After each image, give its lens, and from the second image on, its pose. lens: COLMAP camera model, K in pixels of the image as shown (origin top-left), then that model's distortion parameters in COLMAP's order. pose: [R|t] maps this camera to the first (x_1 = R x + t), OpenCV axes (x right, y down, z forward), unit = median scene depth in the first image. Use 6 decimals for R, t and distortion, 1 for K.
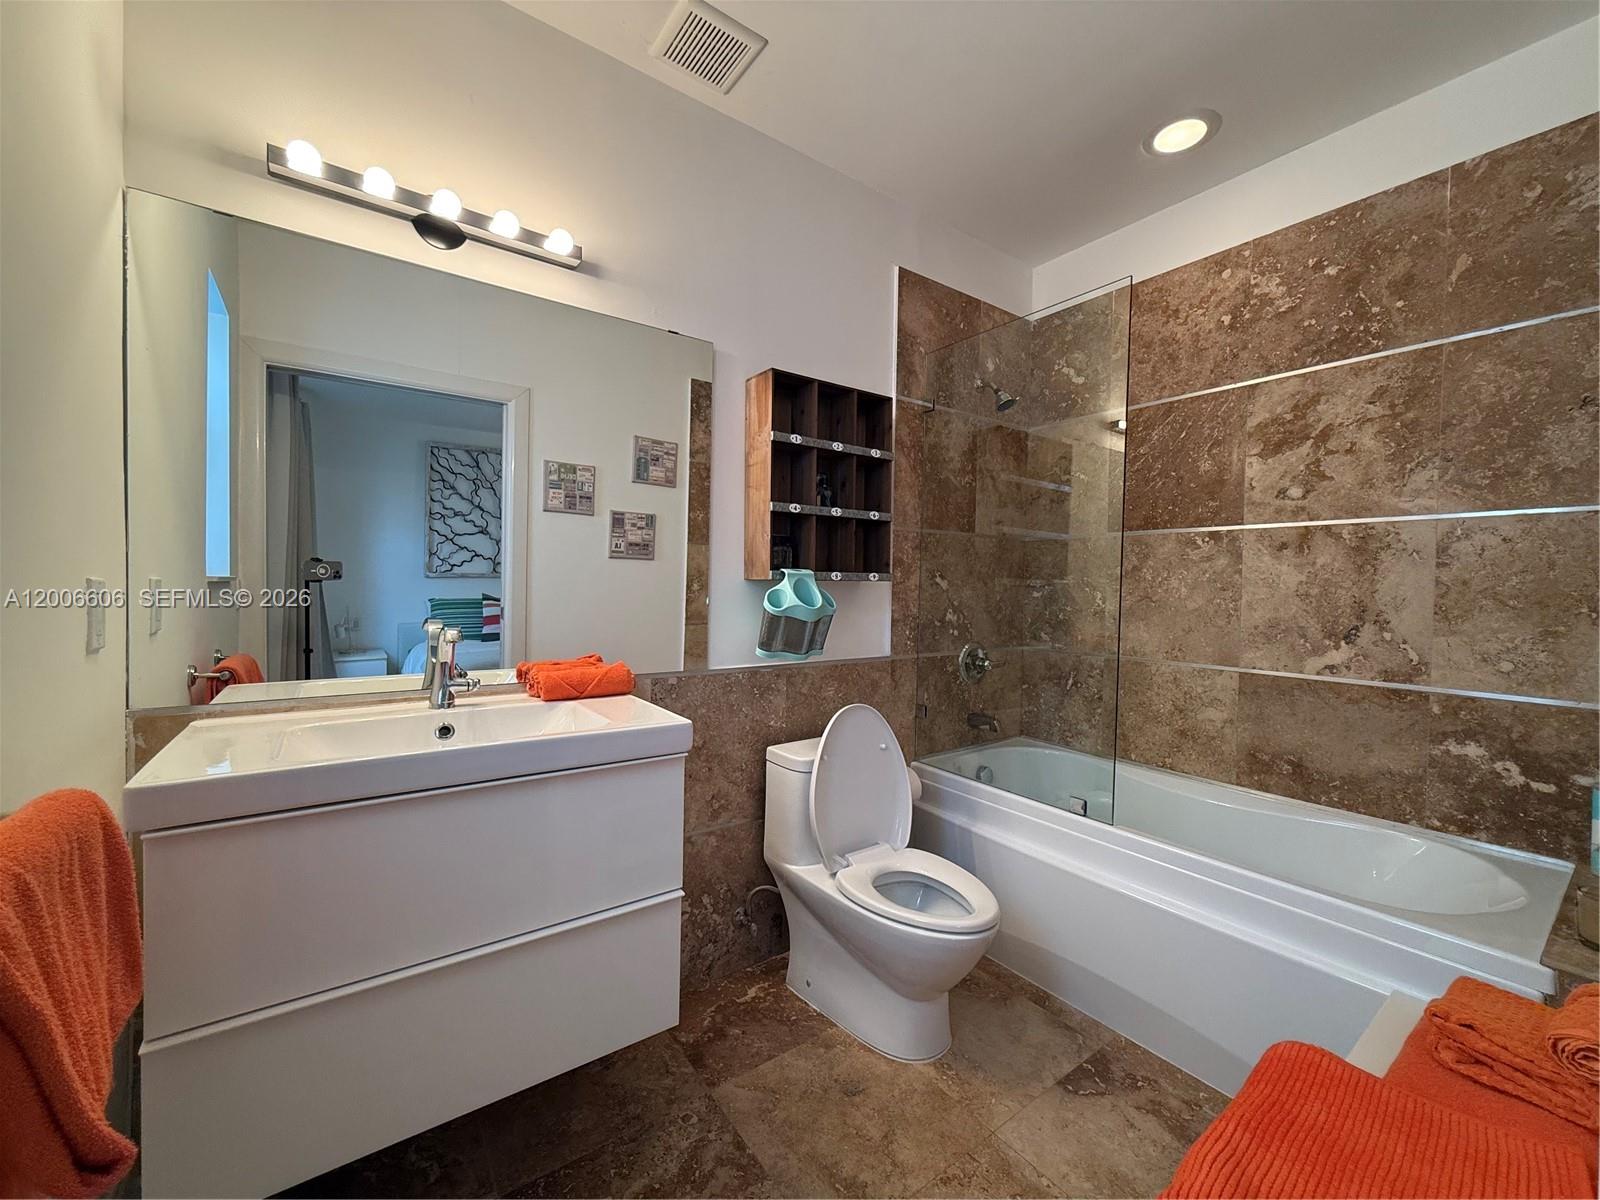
lens RADIAL K [[638.9, 0, 802.8], [0, 638.9, 599.1], [0, 0, 1]] dist [0.001031, -0.000146]
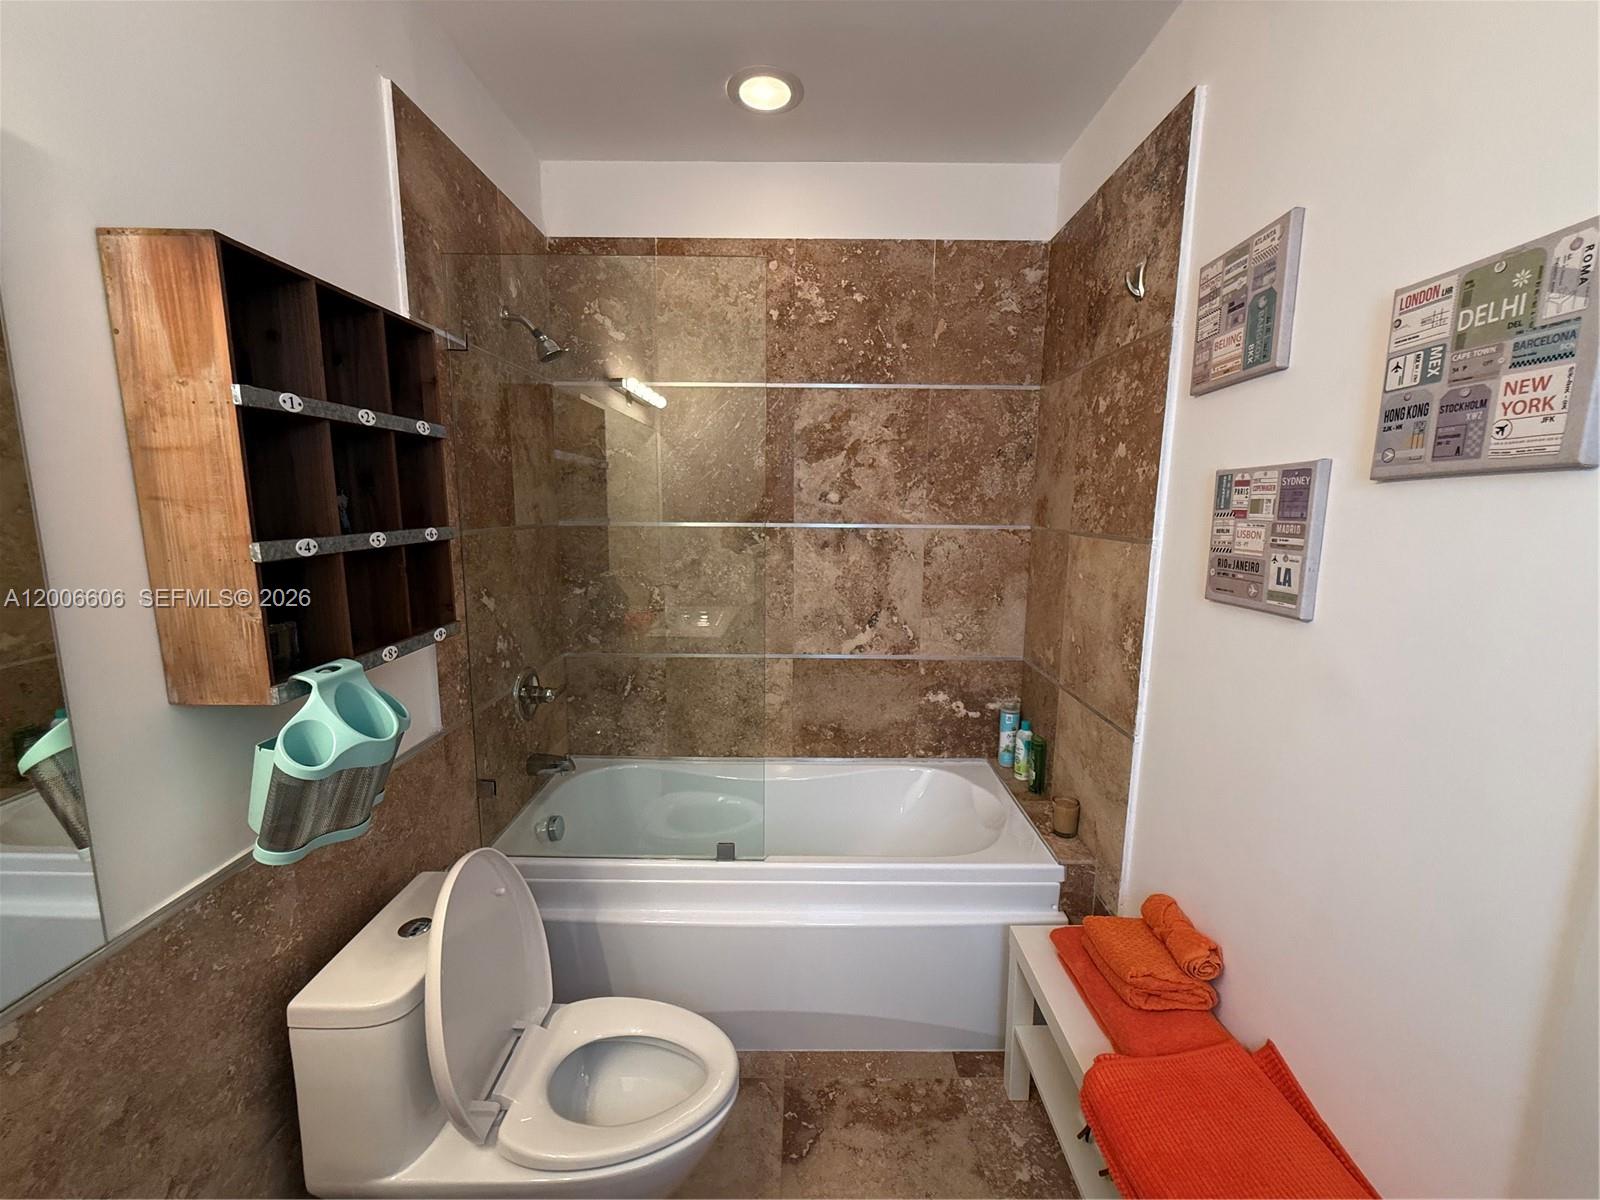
lens RADIAL K [[638.9, 0, 802.8], [0, 638.9, 599.1], [0, 0, 1]] dist [0.001031, -0.000146]
pose [[0.587281, -0.134721, 0.798093, -0.181121], [0.019072, 0.988080, 0.152757, -0.166155], [-0.809159, -0.074490, 0.582849, 0.388831]]
